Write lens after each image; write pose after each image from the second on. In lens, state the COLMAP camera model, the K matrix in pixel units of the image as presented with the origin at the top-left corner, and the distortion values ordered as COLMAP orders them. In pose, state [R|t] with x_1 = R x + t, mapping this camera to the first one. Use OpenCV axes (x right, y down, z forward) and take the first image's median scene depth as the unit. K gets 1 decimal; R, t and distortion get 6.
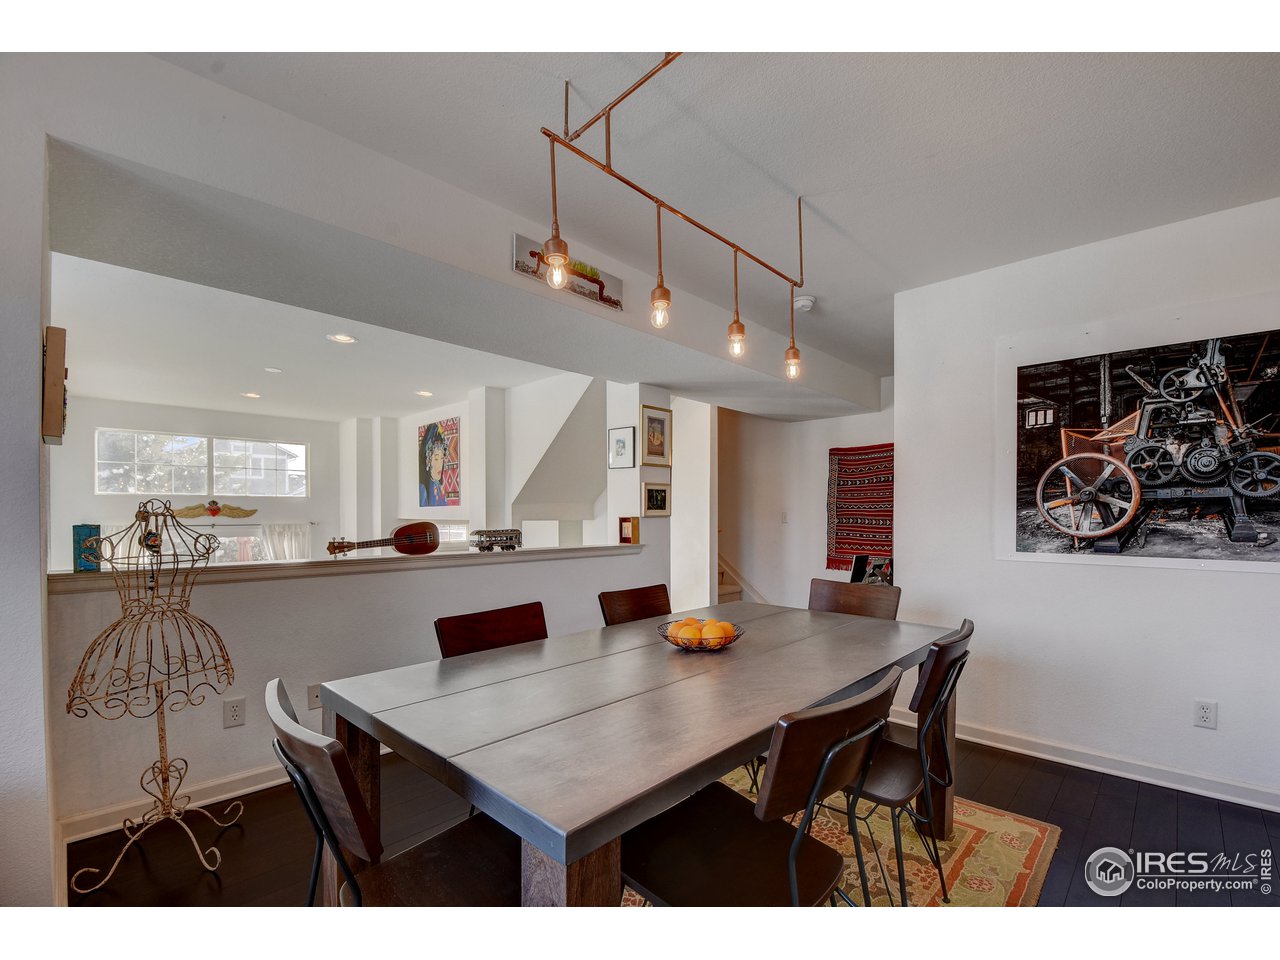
lens RADIAL K [[564.9, 0, 655.0], [0, 564.9, 518.3], [0, 0, 1]] dist [0.019871, -0.025183]
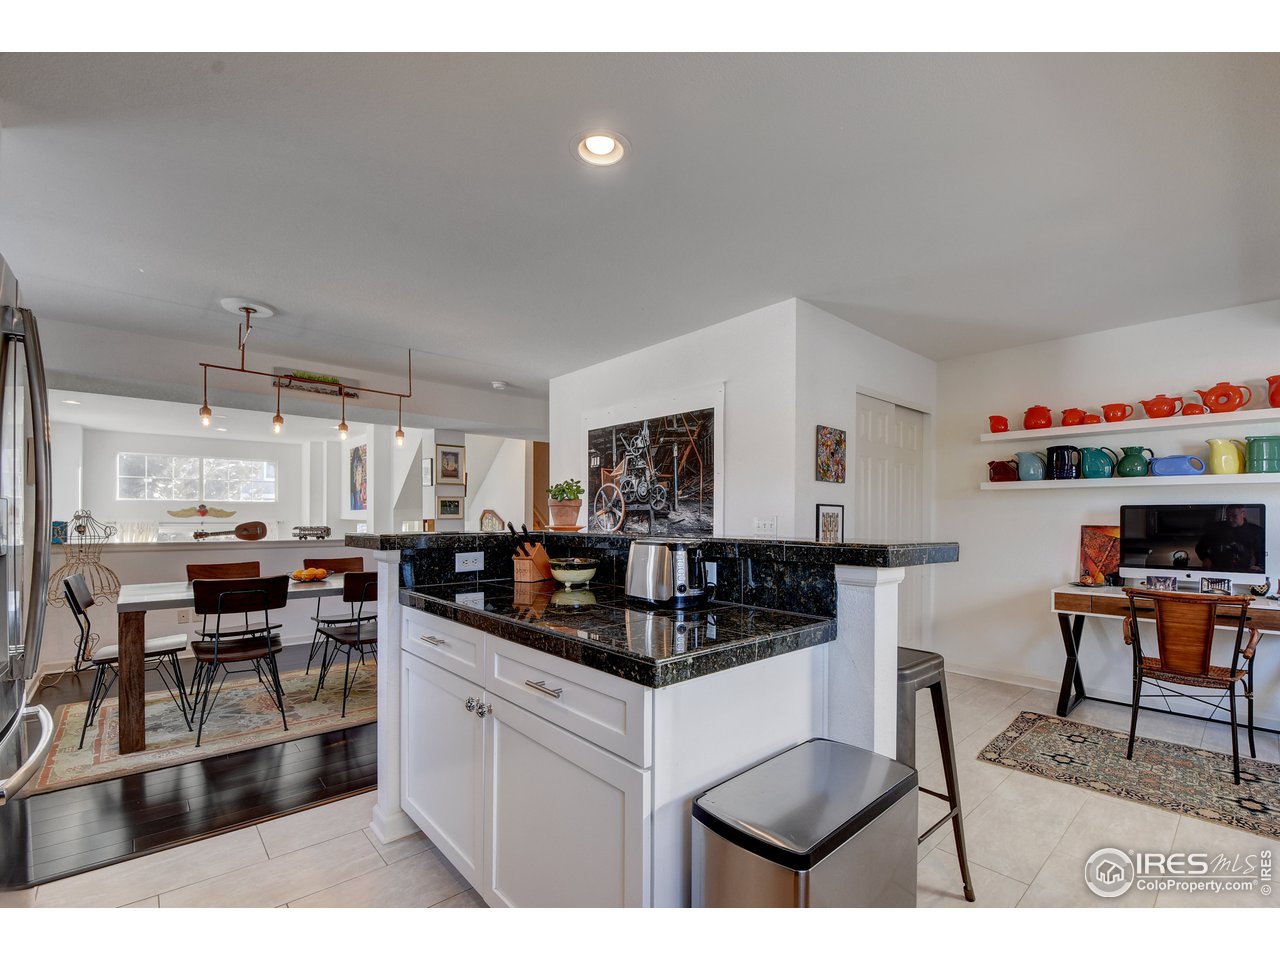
lens RADIAL K [[564.9, 0, 655.0], [0, 564.9, 518.3], [0, 0, 1]] dist [0.019871, -0.025183]
pose [[0.996748, 0.005679, -0.080379, 1.057505], [-0.005811, 0.999982, -0.001403, -0.008161], [0.080370, 0.001865, 0.996763, -0.694594]]
